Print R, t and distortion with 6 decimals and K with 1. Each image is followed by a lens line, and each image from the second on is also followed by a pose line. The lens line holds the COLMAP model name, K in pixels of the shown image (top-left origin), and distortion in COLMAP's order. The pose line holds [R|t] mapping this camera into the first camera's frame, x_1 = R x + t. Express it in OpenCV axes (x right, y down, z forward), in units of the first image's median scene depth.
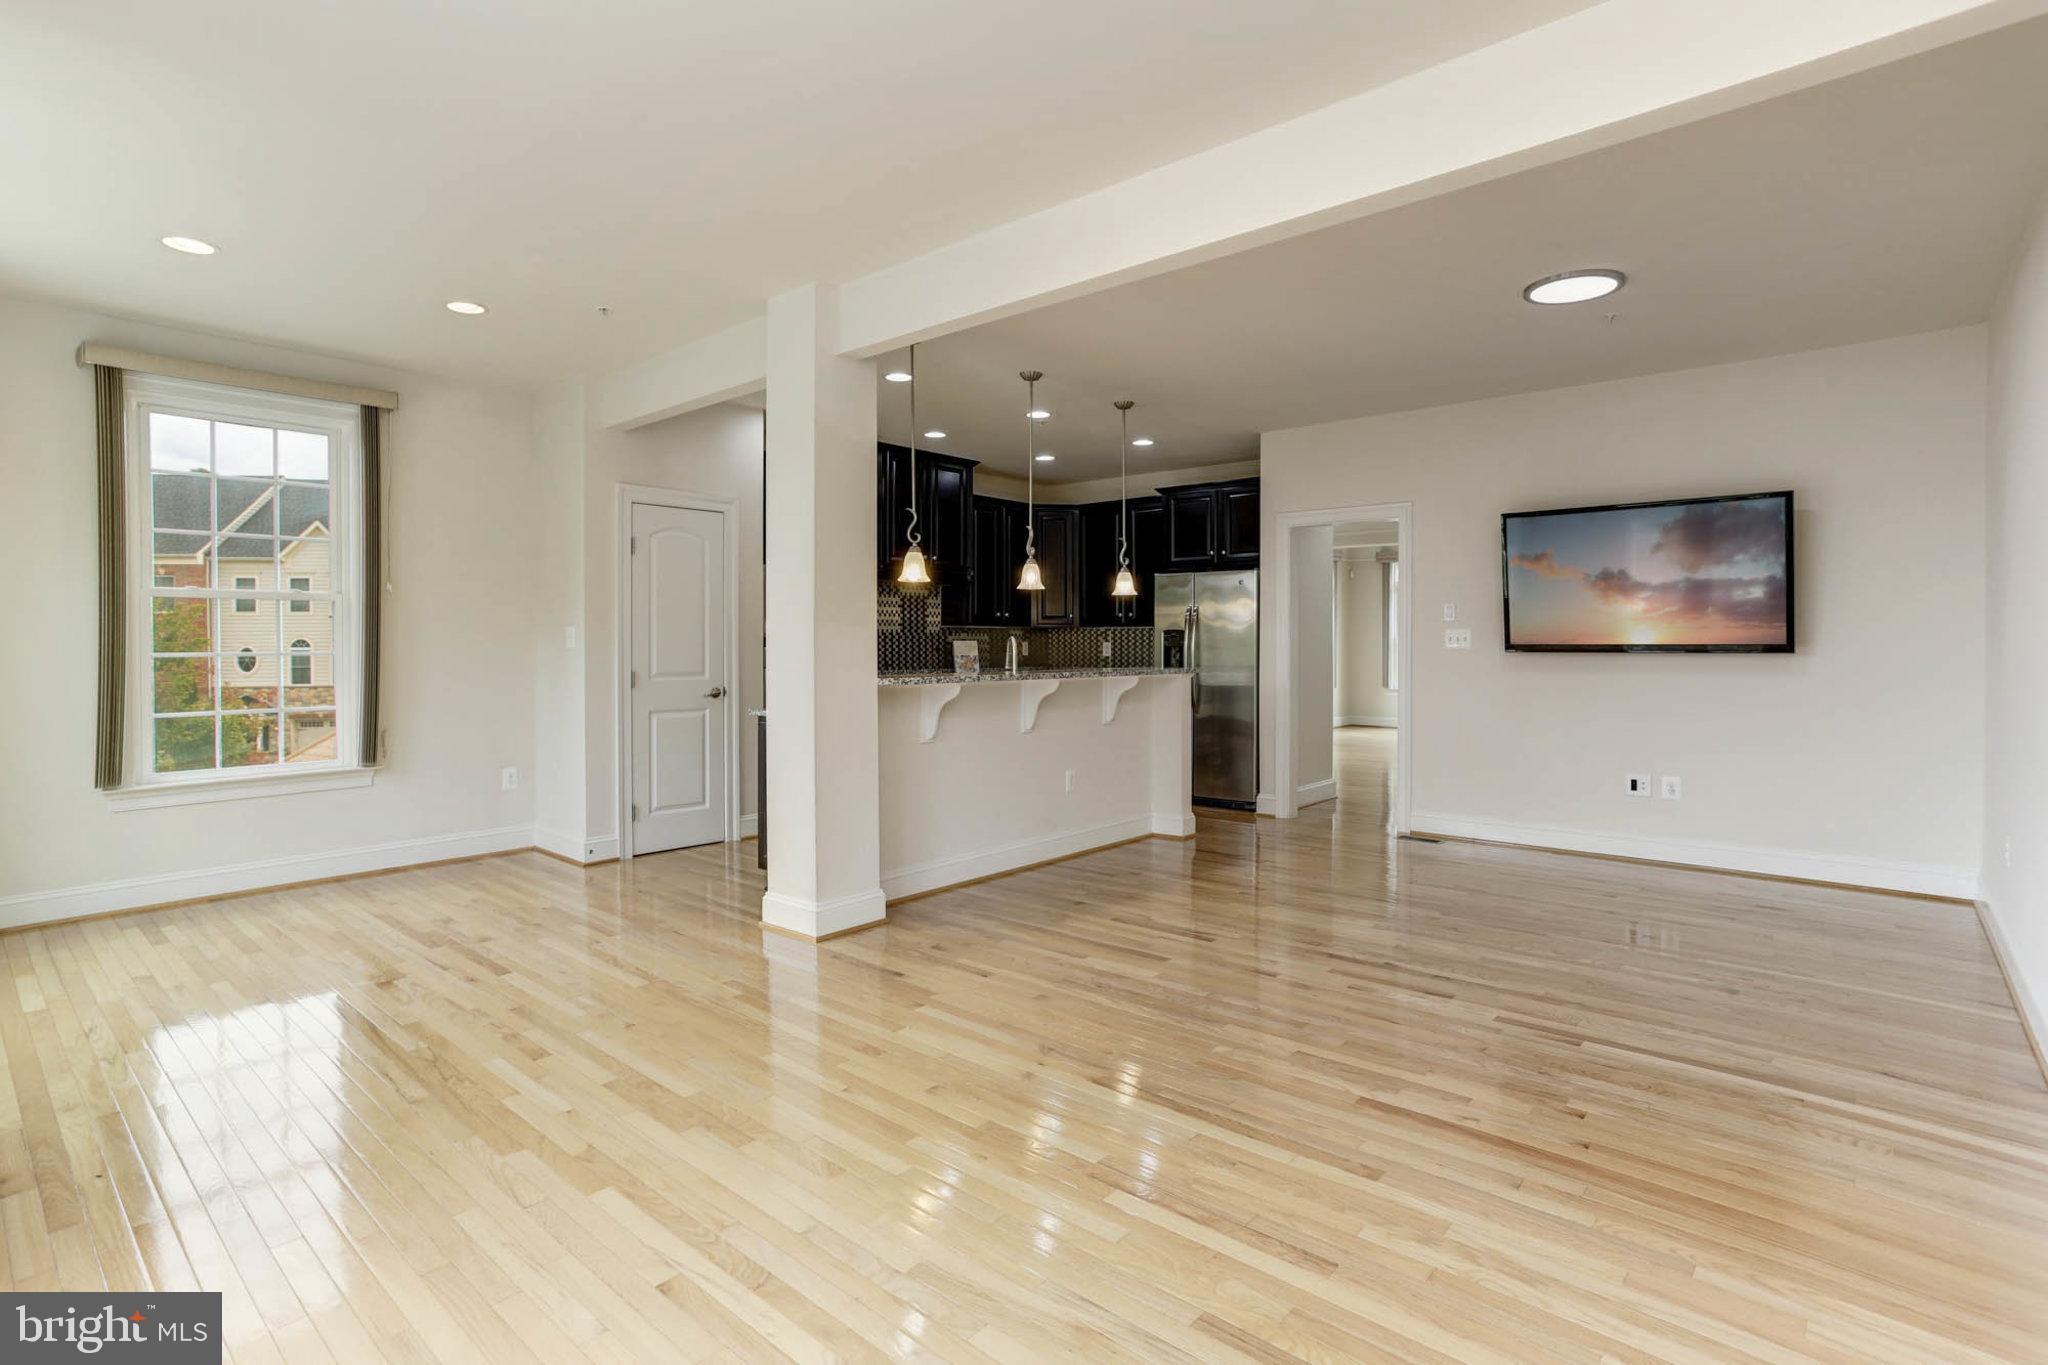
lens RADIAL K [[1027.5, 0, 1027.6], [0, 1027.5, 677.1], [0, 0, 1]] dist [-0.031396, 0.013236]
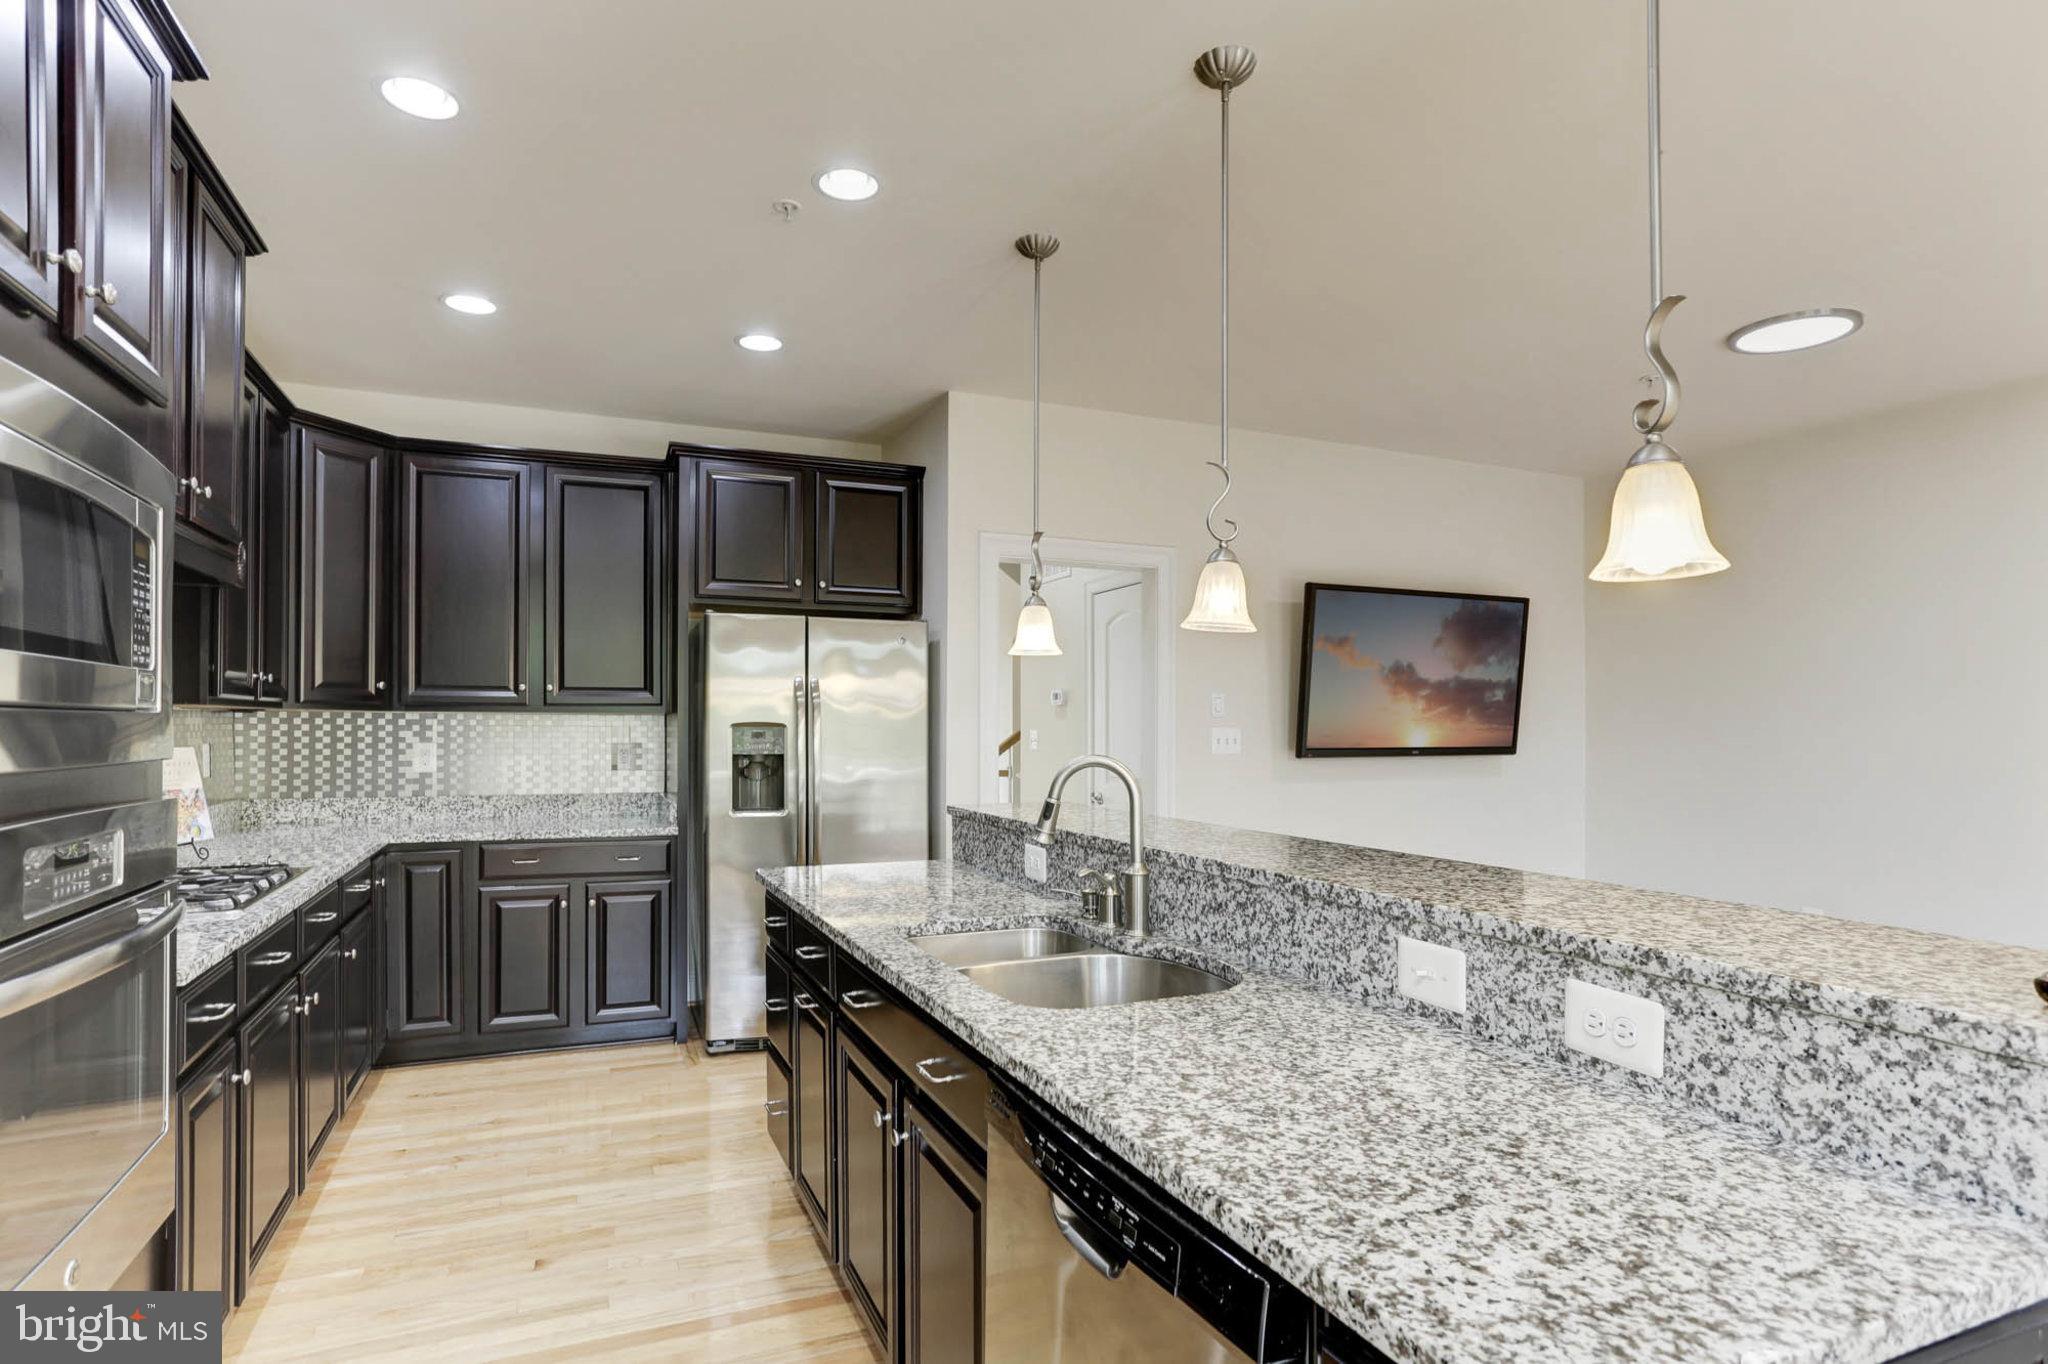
lens RADIAL K [[1027.5, 0, 1006.9], [0, 1027.5, 717.6], [0, 0, 1]] dist [-0.031396, 0.013236]
pose [[0.443388, 0.007531, 0.896298, -0.288036], [0.025542, 0.999452, -0.021034, -0.036924], [-0.895966, 0.032219, 0.442953, 0.705235]]
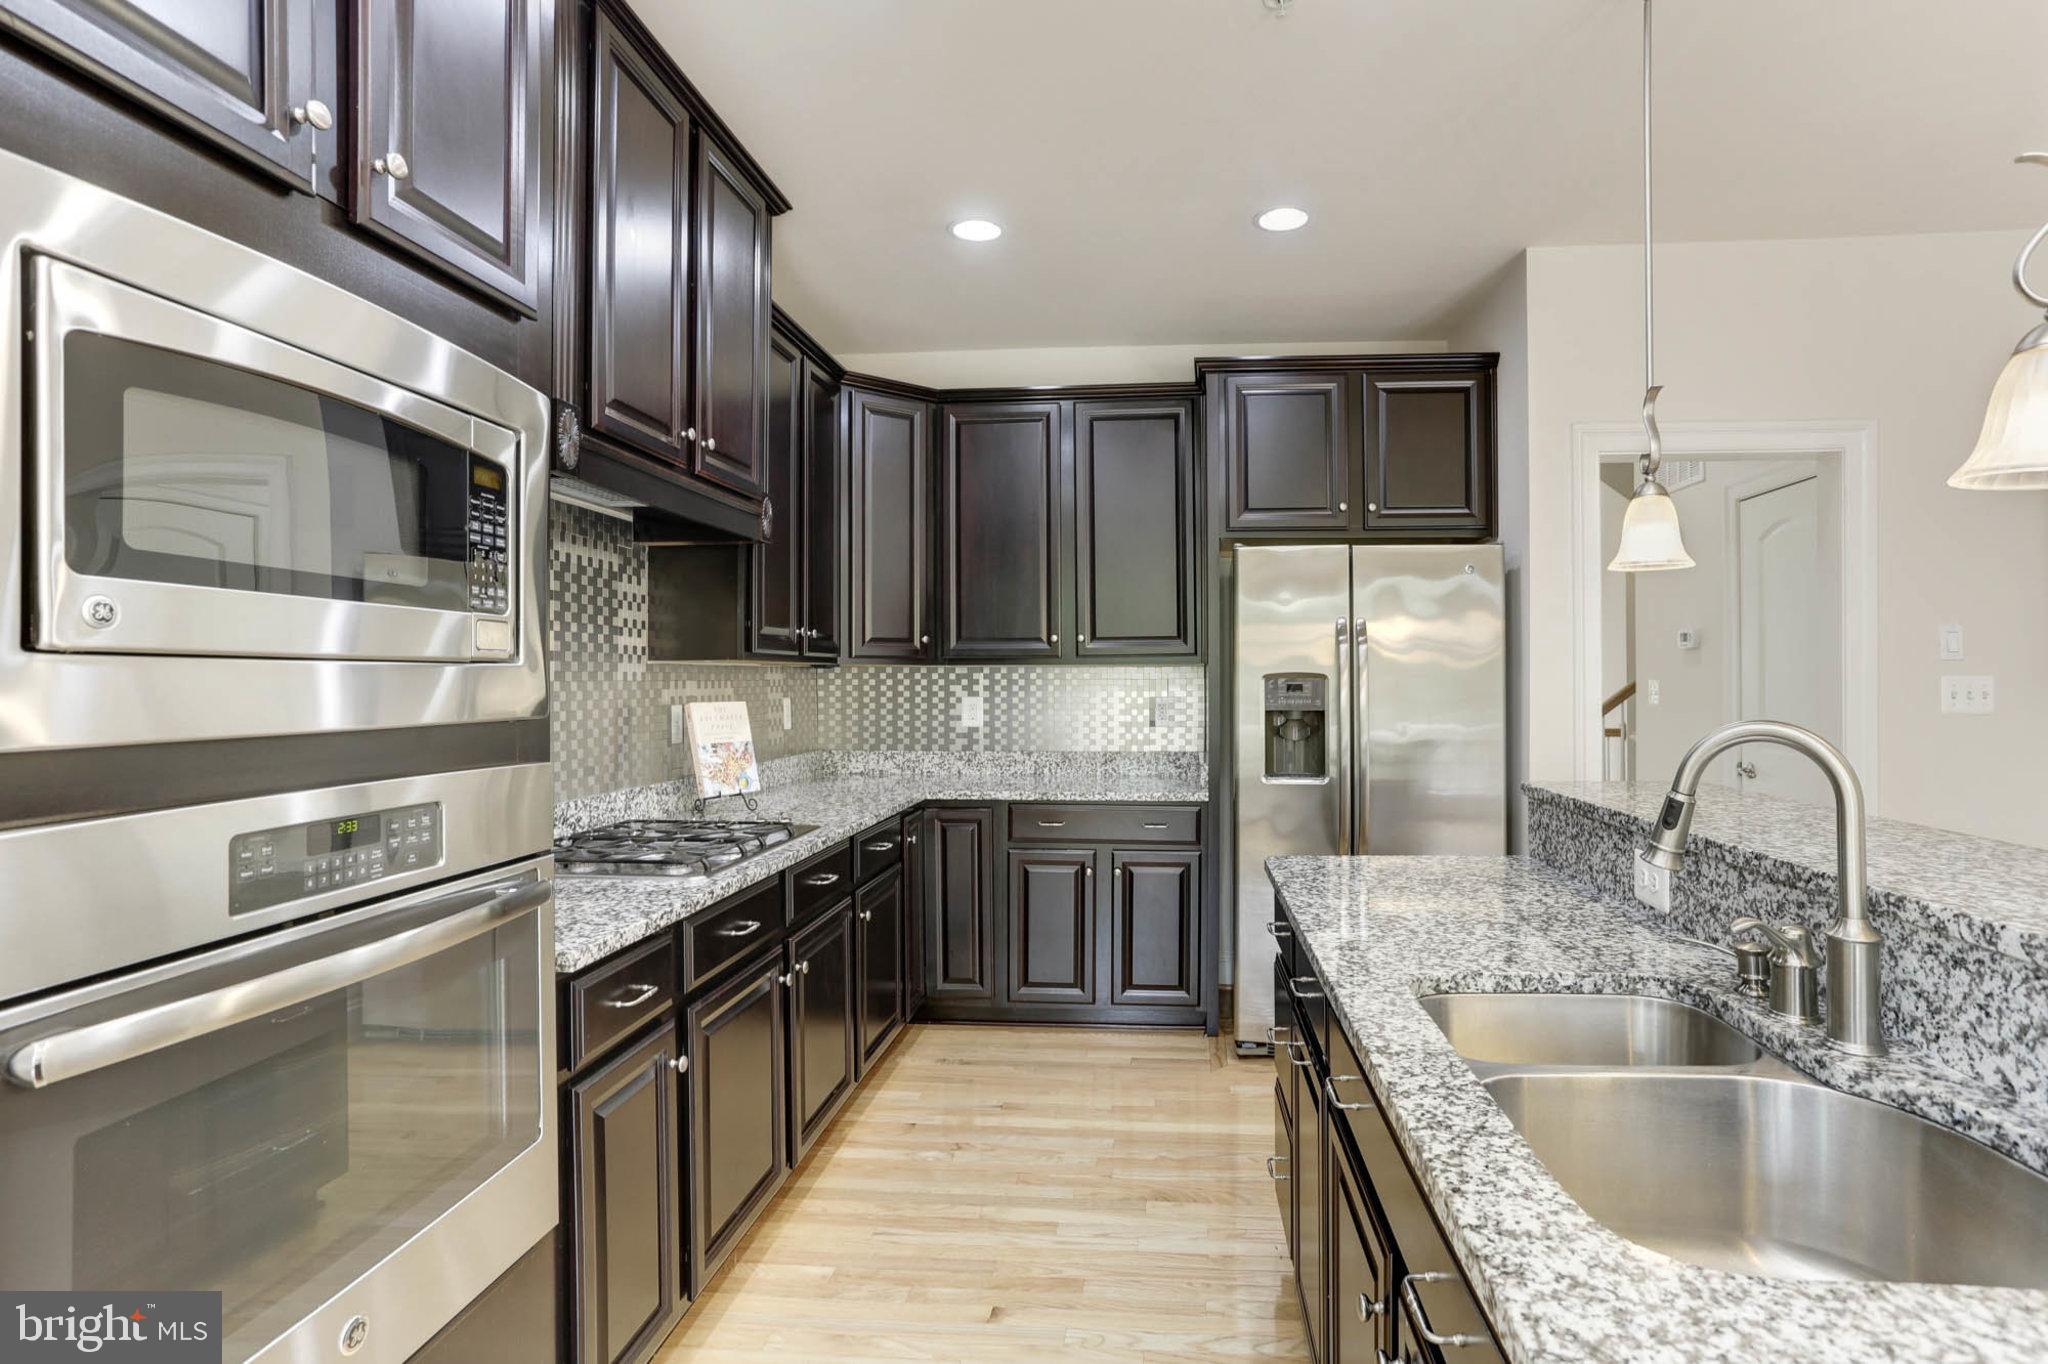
lens RADIAL K [[1027.5, 0, 1130.1], [0, 1027.5, 681.0], [0, 0, 1]] dist [-0.031396, 0.013236]
pose [[0.791006, -0.005875, 0.611780, -0.197879], [0.024919, 0.999433, -0.022621, -0.036956], [-0.611301, 0.033139, 0.790704, 0.744509]]
